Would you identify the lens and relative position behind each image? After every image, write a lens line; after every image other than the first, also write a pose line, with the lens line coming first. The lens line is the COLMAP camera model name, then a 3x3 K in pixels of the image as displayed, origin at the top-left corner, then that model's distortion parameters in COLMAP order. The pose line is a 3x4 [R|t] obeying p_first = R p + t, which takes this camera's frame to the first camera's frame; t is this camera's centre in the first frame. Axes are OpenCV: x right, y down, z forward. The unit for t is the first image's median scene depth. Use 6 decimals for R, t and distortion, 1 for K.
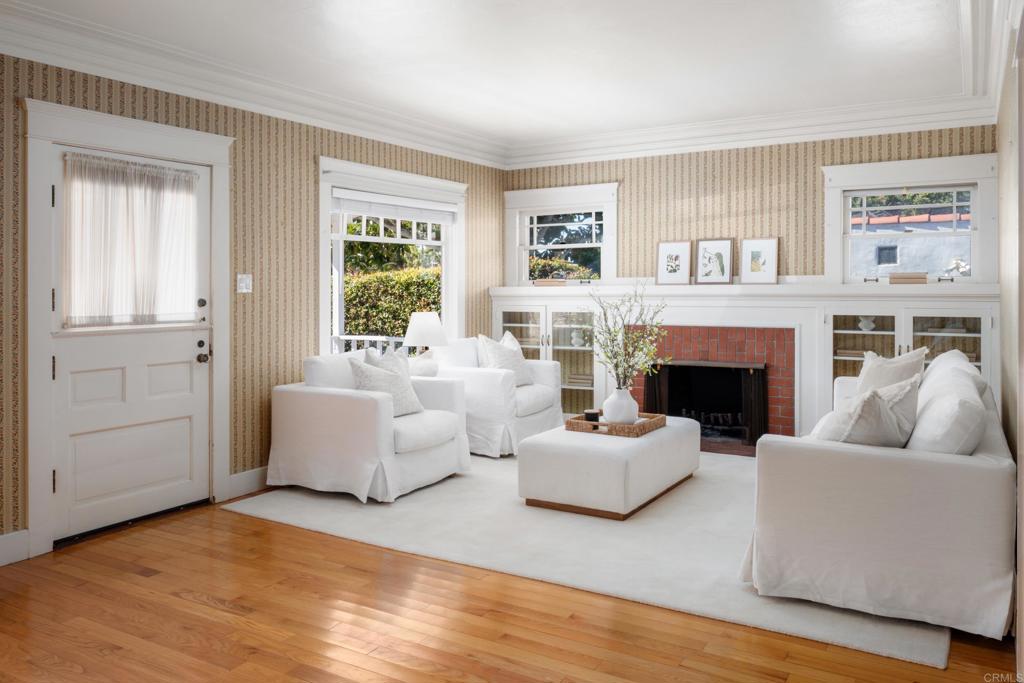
lens RADIAL K [[774.4, 0, 537.6], [0, 774.4, 294.4], [0, 0, 1]] dist [-0.010280, 0.002451]
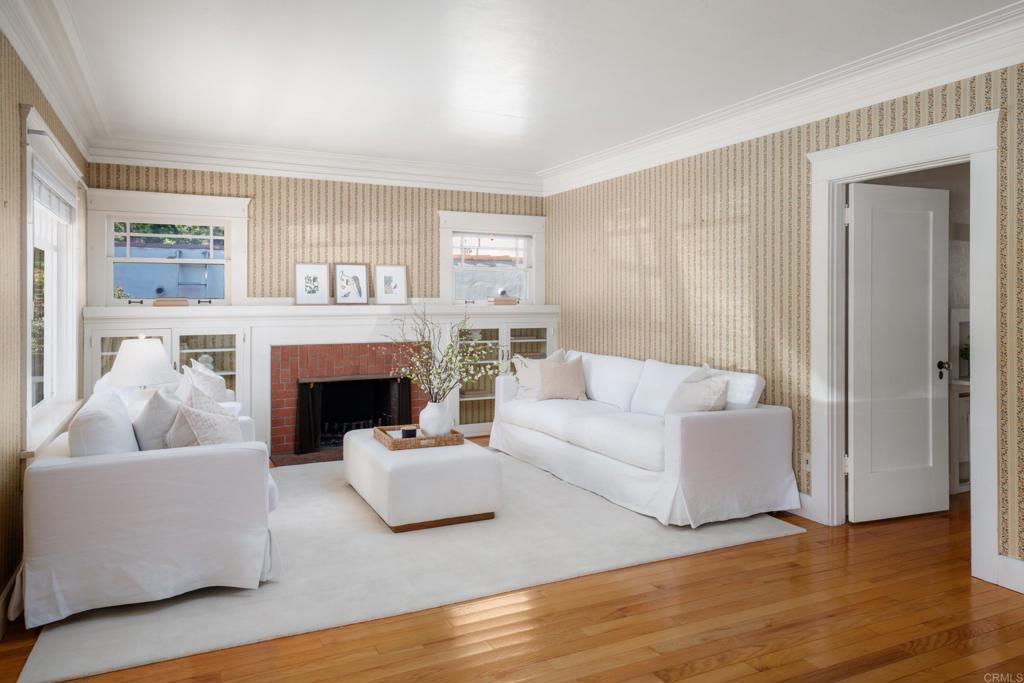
lens RADIAL K [[674.4, 0, 513.3], [0, 674.4, 294.7], [0, 0, 1]] dist [0.033177, -0.007773]
pose [[0.557521, 0.017063, 0.829988, -0.438125], [0.009309, 0.999597, -0.026802, 0.000198], [-0.830111, 0.022669, 0.557137, 0.280941]]
